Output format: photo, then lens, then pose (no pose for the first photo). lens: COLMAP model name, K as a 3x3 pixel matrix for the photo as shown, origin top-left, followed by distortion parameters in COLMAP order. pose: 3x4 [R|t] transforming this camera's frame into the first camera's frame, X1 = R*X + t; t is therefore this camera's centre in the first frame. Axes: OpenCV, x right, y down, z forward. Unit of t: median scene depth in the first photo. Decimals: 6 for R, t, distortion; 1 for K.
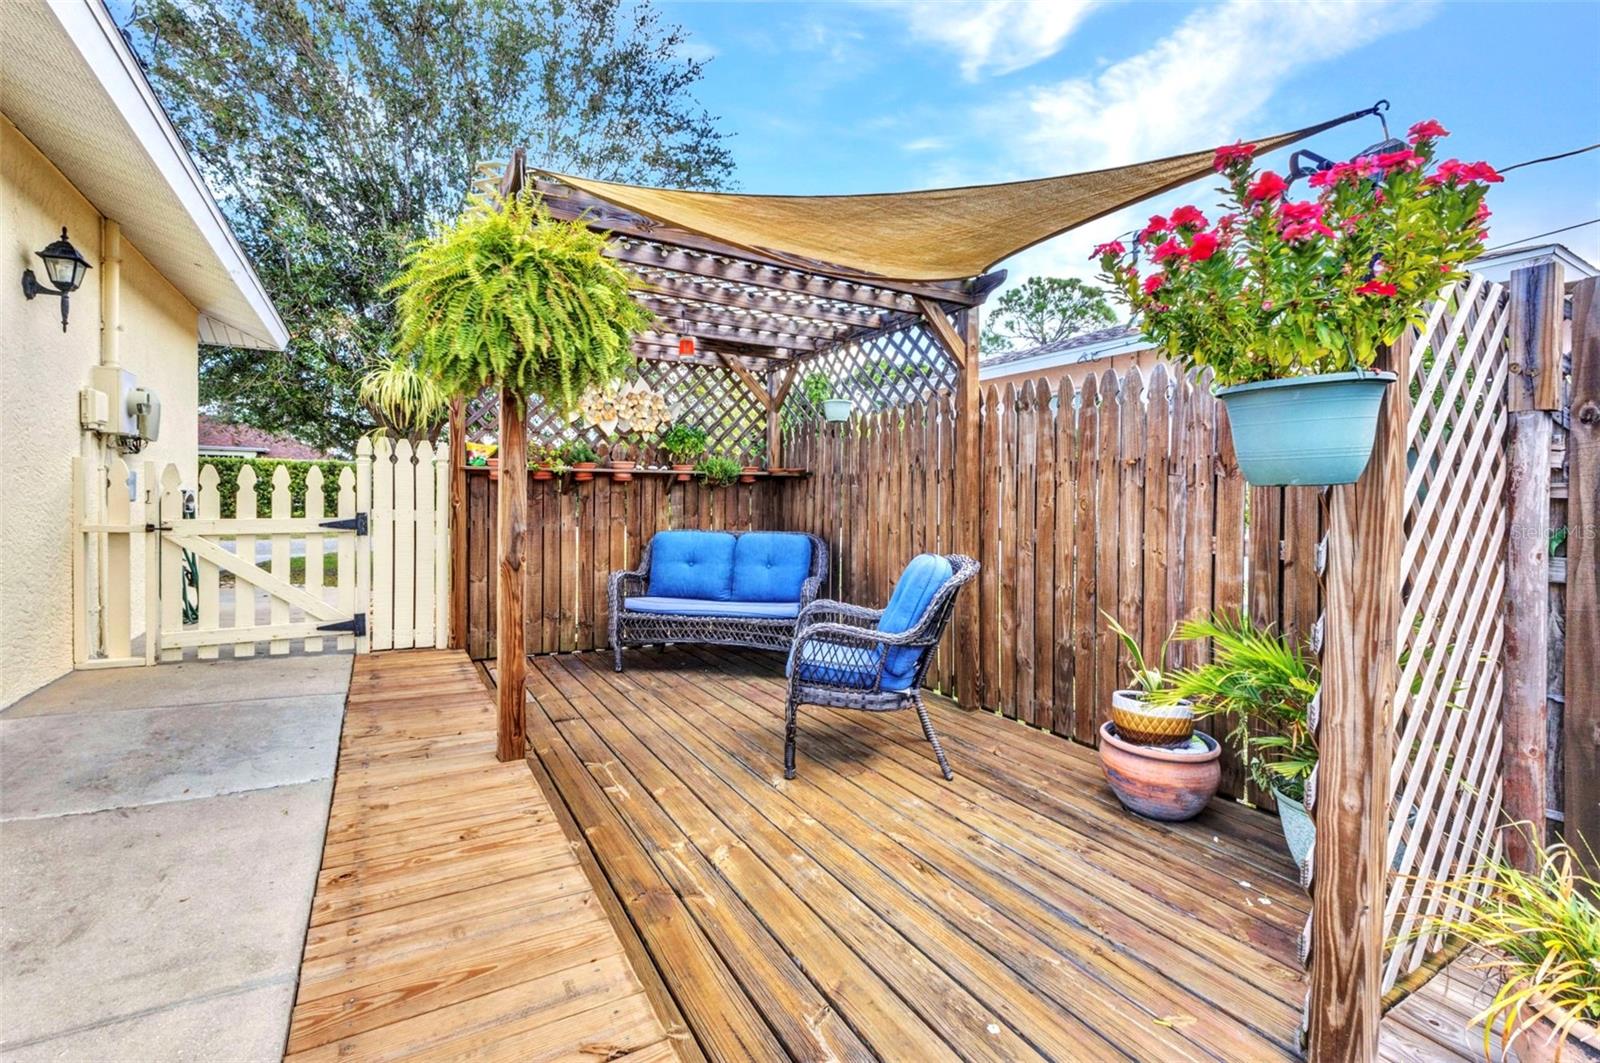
lens RADIAL K [[695.1, 0, 800.0], [0, 695.1, 531.5], [0, 0, 1]] dist [0.000388, 0.000205]
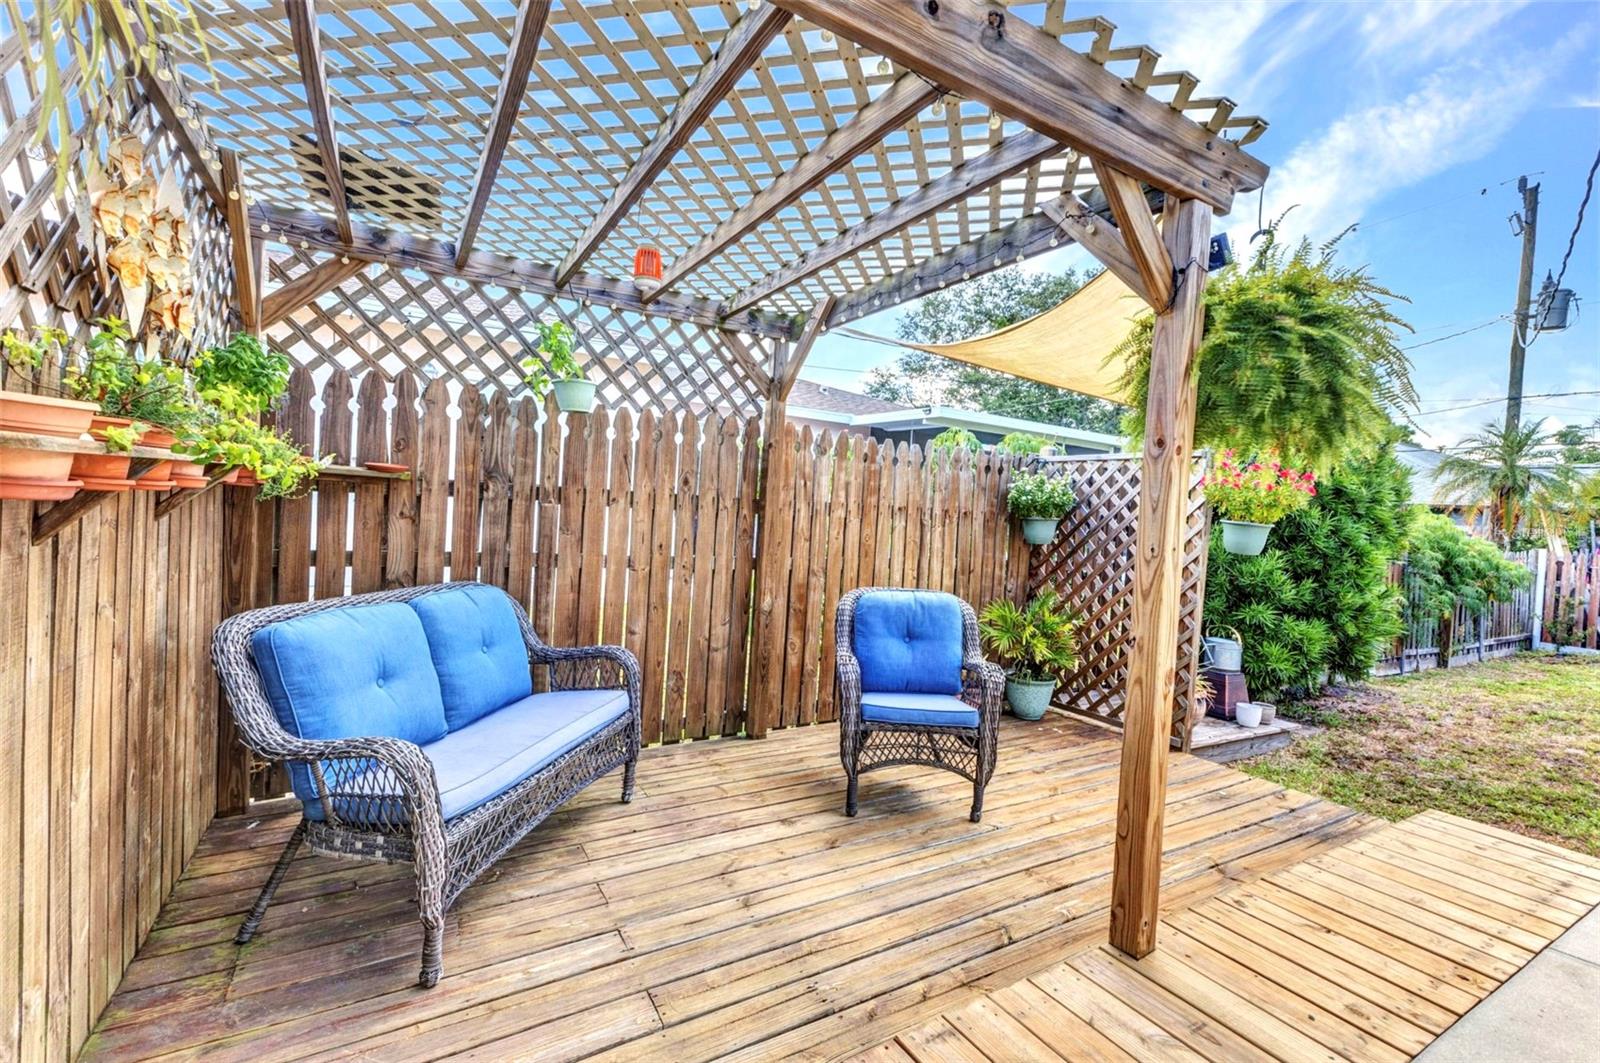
lens RADIAL K [[695.1, 0, 800.0], [0, 695.1, 531.5], [0, 0, 1]] dist [0.000388, 0.000205]
pose [[-0.005722, -0.019308, 0.999797, -0.859021], [0.004783, 0.999802, 0.019336, -0.071317], [-0.999972, 0.004892, -0.005629, 1.068697]]
